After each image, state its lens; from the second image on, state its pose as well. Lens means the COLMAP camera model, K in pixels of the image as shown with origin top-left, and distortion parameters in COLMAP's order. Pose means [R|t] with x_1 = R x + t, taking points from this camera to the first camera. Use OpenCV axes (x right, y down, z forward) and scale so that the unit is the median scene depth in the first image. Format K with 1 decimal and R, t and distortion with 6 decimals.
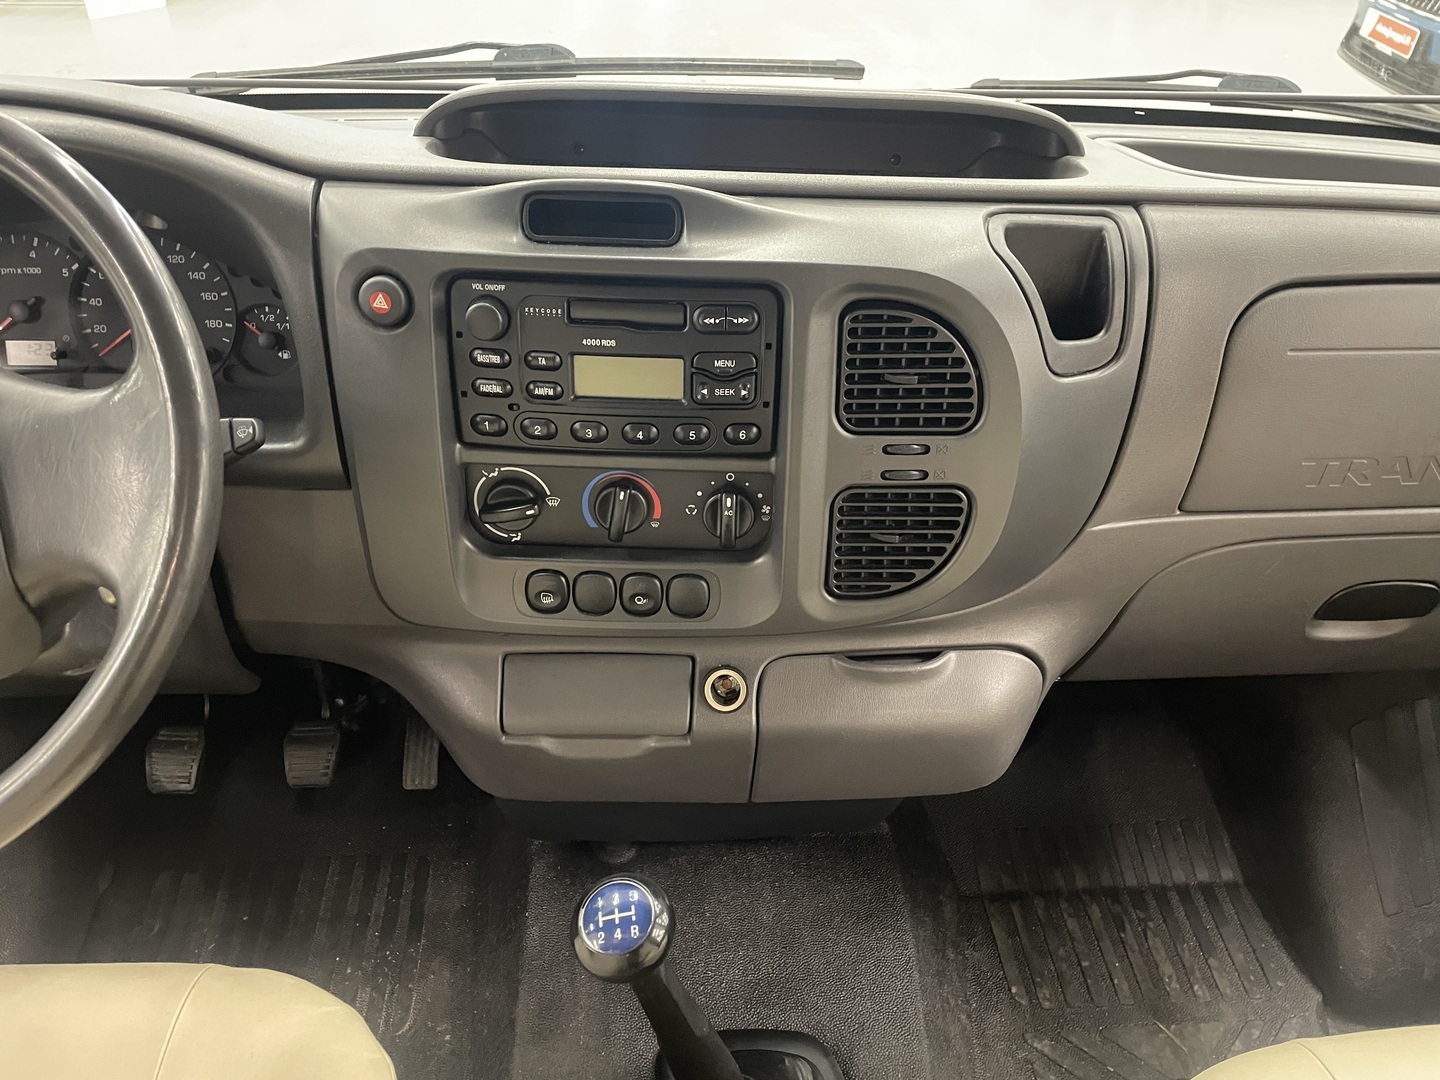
lens RADIAL K [[948.1, 0, 711.9], [0, 948.1, 540.6], [0, 0, 1]] dist [0.054035, -0.055223]
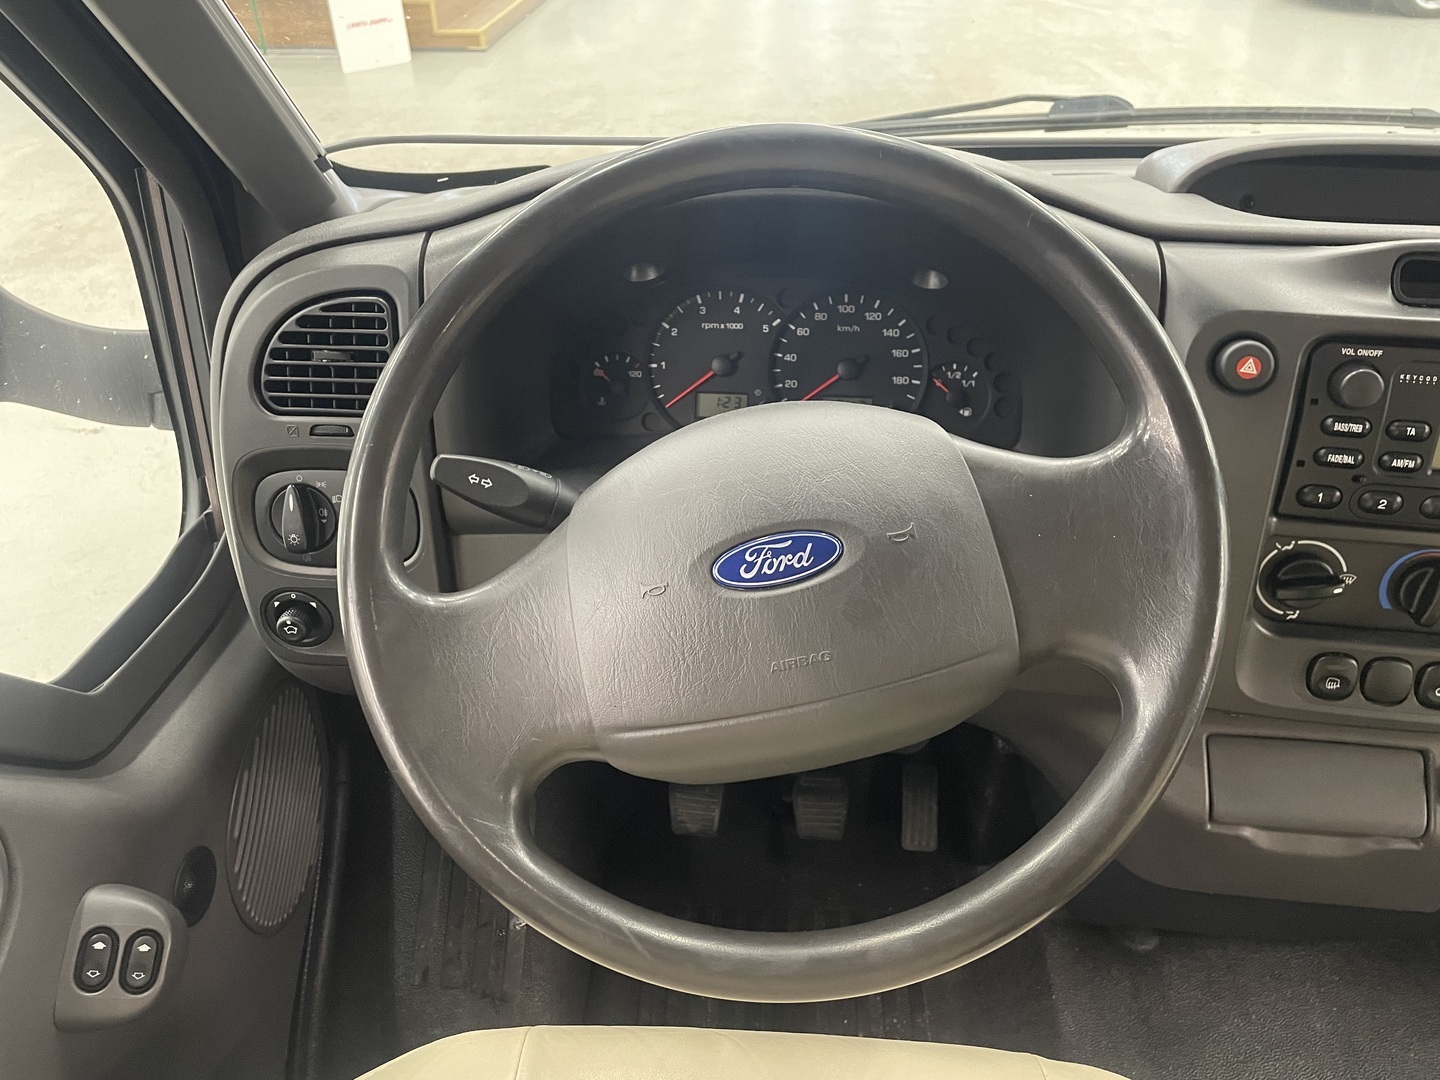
lens RADIAL K [[948.1, 0, 711.9], [0, 948.1, 540.6], [0, 0, 1]] dist [0.054035, -0.055223]
pose [[0.991728, 0.041680, -0.121403, -0.603377], [-0.046297, 0.998298, -0.035463, -0.015087], [0.119718, 0.040790, 0.991970, -0.002142]]
